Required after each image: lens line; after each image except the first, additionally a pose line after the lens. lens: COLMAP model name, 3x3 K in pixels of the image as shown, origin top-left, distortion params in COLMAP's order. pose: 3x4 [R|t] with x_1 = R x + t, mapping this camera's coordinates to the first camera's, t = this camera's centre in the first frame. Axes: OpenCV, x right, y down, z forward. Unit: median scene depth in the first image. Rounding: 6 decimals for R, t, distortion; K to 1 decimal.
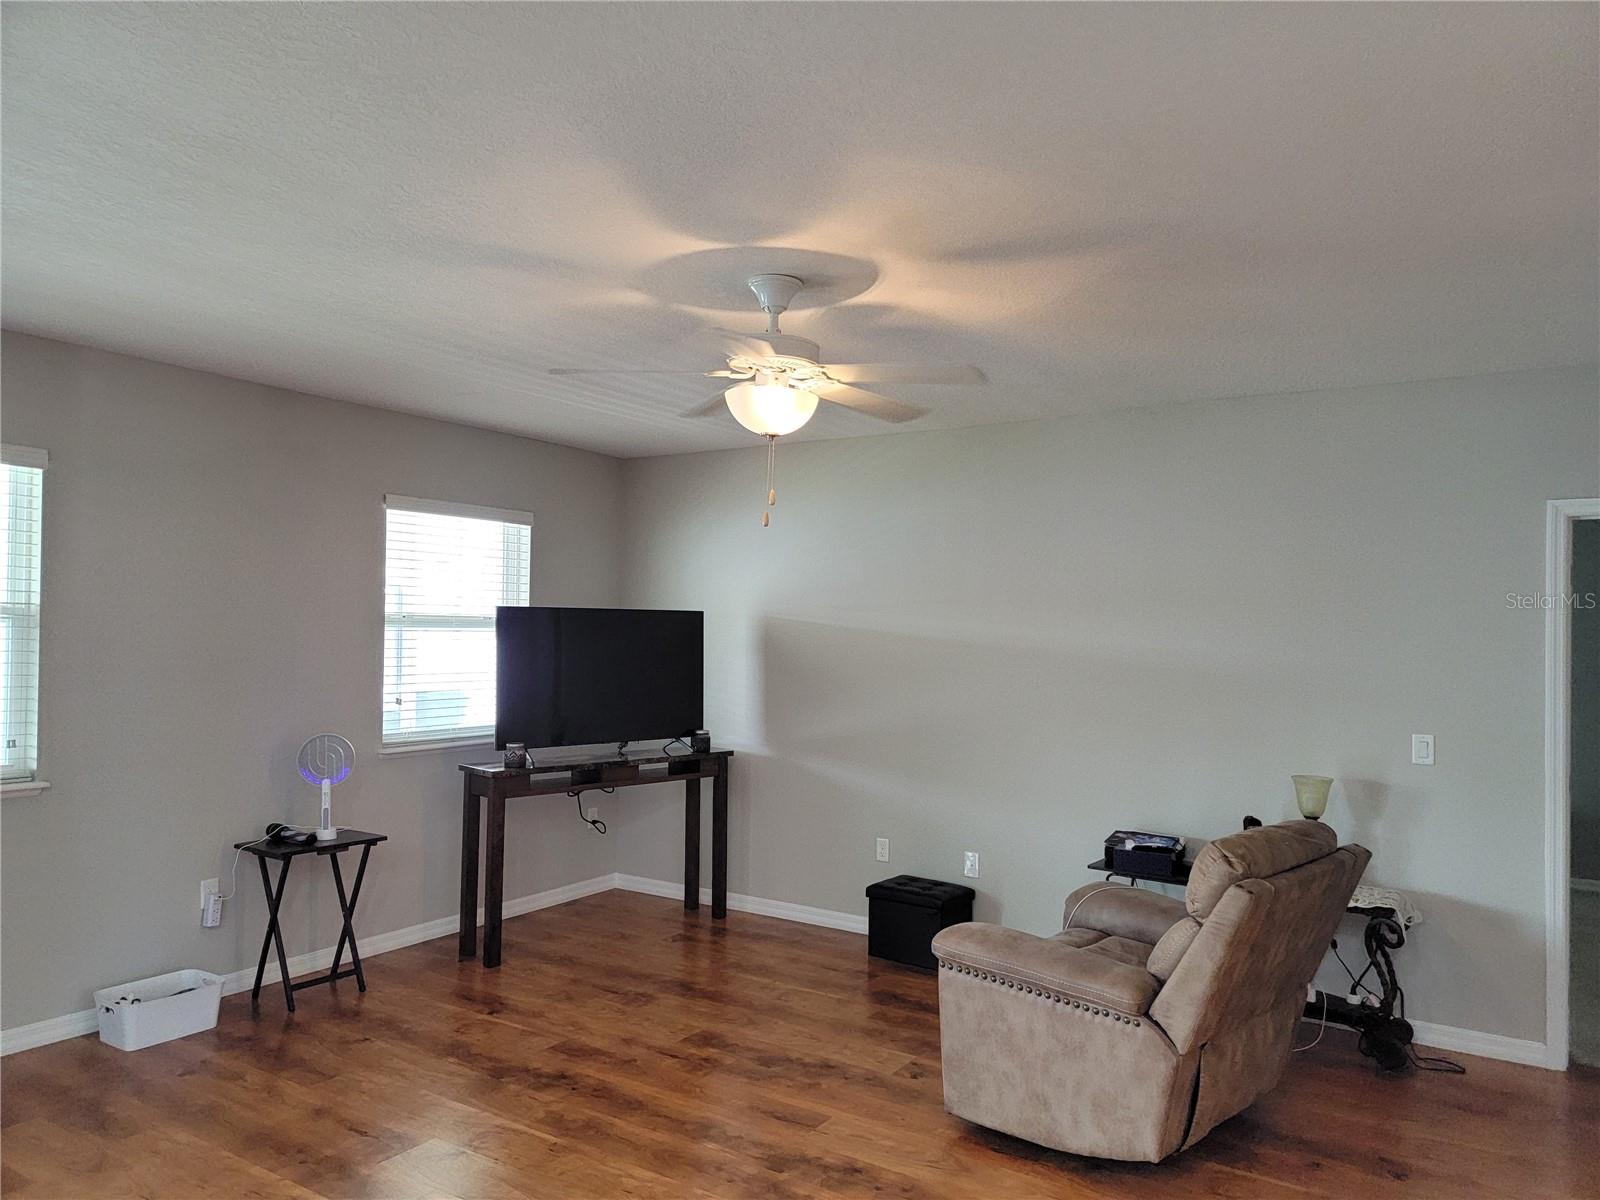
lens RADIAL K [[1099.1, 0, 798.8], [0, 1099.1, 614.5], [0, 0, 1]] dist [0.089135, -0.079283]
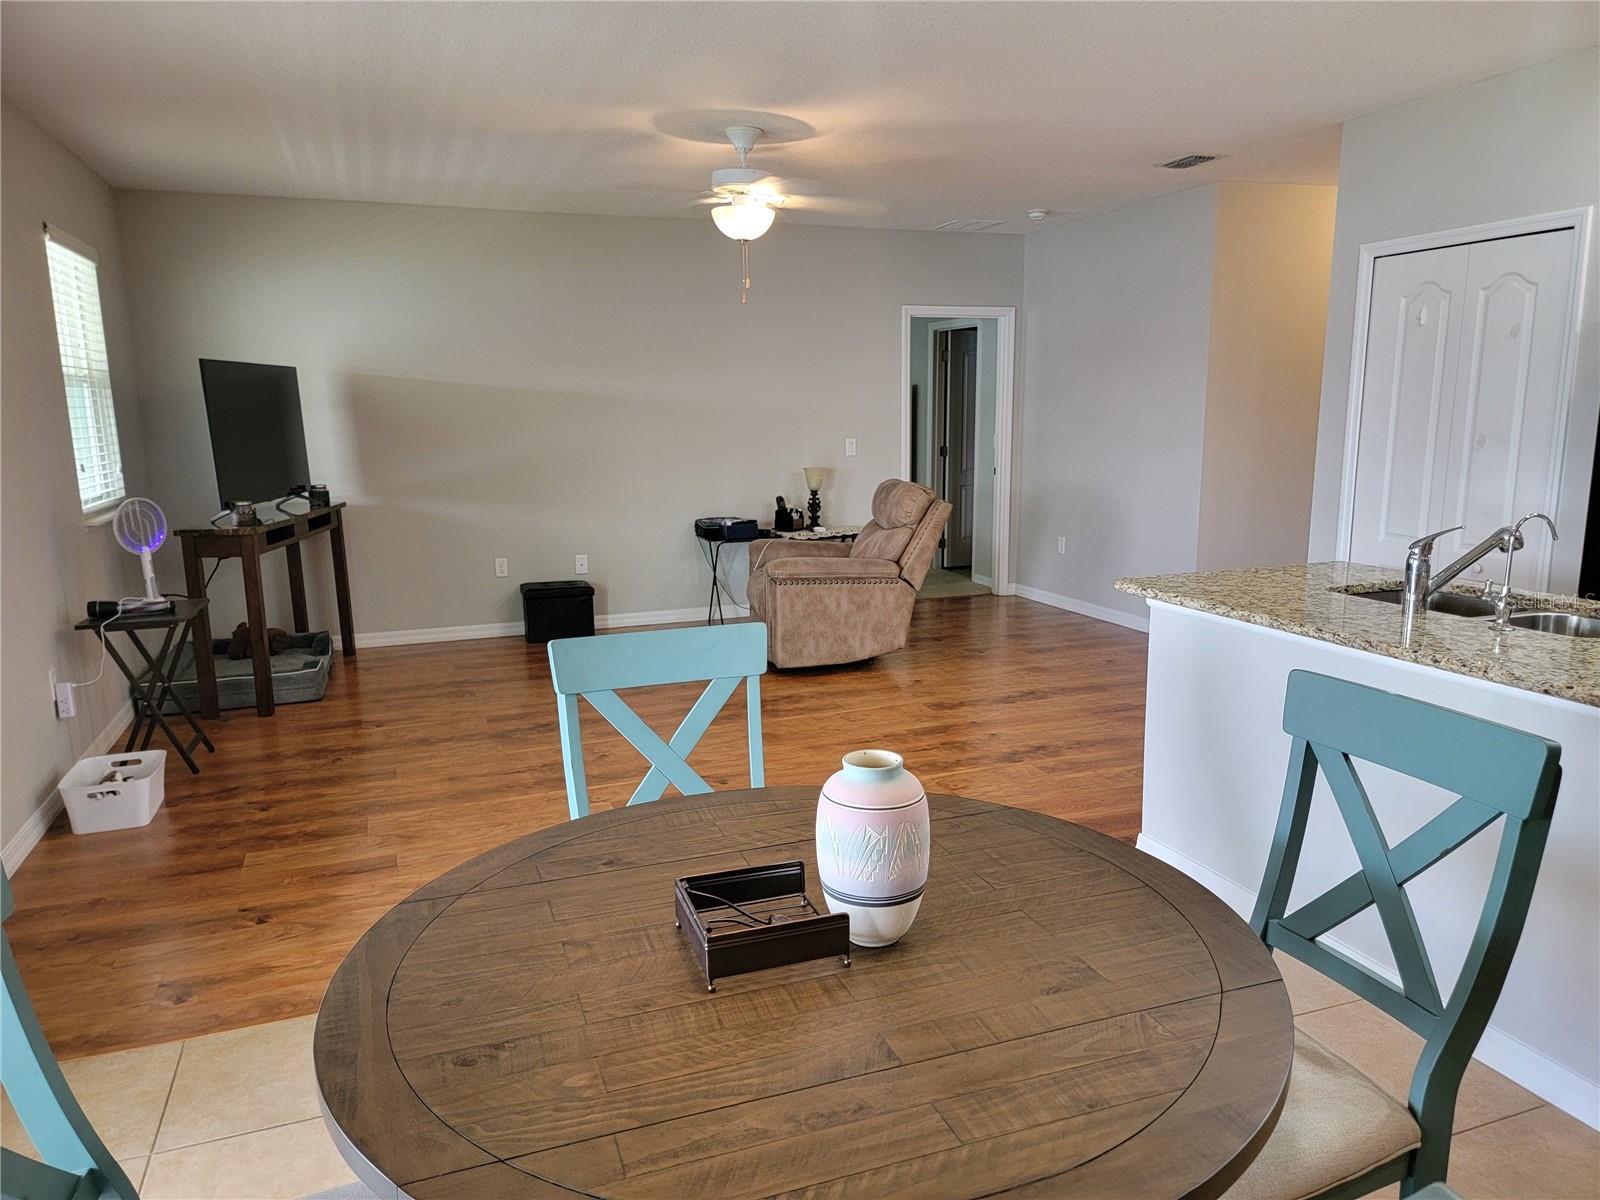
lens RADIAL K [[1099.1, 0, 798.8], [0, 1099.1, 614.5], [0, 0, 1]] dist [0.089135, -0.079283]
pose [[0.595539, -0.171526, 0.784800, -0.898740], [0.010696, 0.978545, 0.205754, 0.018193], [-0.803255, -0.114141, 0.584597, 0.009106]]
